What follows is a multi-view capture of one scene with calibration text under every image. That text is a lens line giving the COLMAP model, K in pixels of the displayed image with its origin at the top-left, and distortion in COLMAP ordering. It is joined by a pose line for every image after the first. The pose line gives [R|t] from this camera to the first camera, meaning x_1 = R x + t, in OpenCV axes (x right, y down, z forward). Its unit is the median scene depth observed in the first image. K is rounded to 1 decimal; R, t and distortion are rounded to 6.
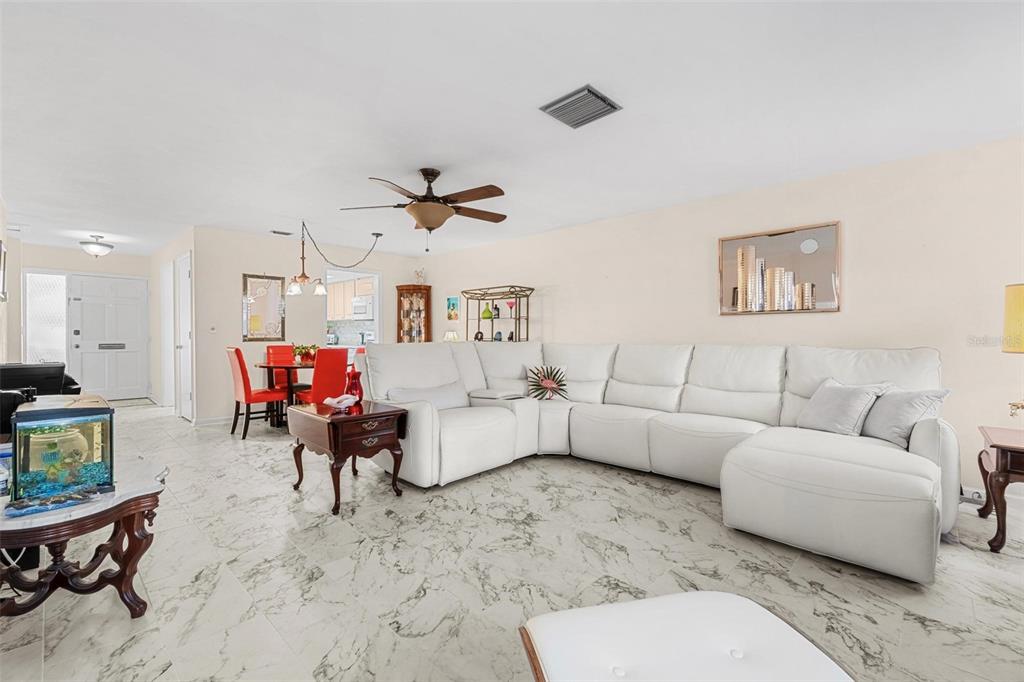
lens RADIAL K [[437.9, 0, 512.0], [0, 437.9, 341.0], [0, 0, 1]] dist [-0.002788, -0.000544]
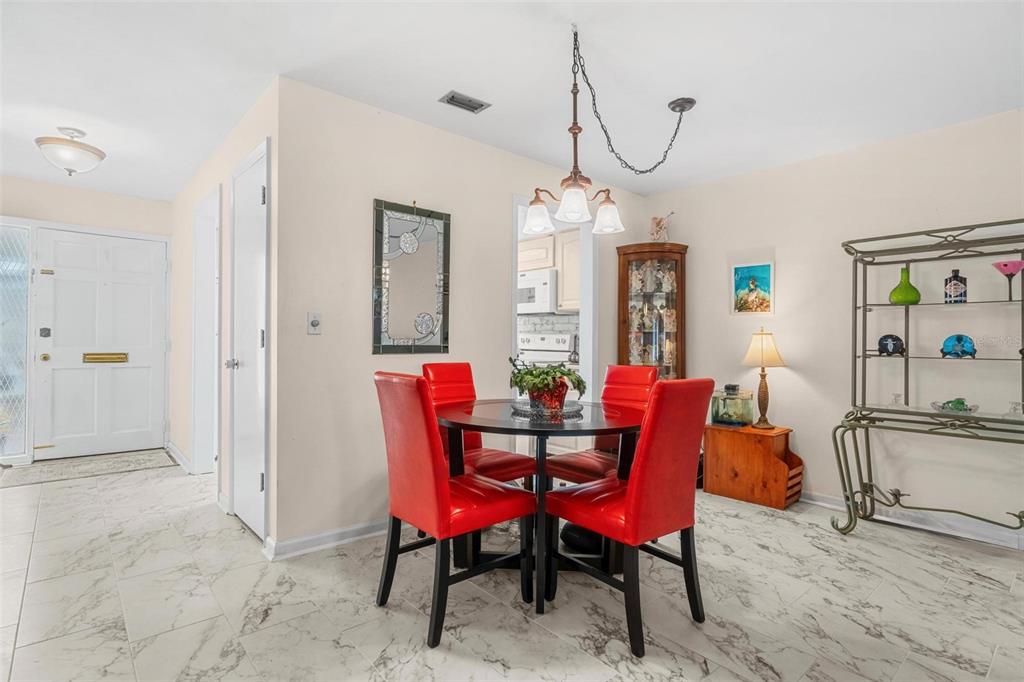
lens RADIAL K [[506.1, 0, 512.0], [0, 506.1, 341.0], [0, 0, 1]] dist [0.000193, 0.000133]
pose [[0.996125, 0.007496, -0.087631, -0.401571], [-0.008913, 0.999836, -0.015795, -0.004127], [0.087498, 0.016515, 0.996028, 0.470745]]
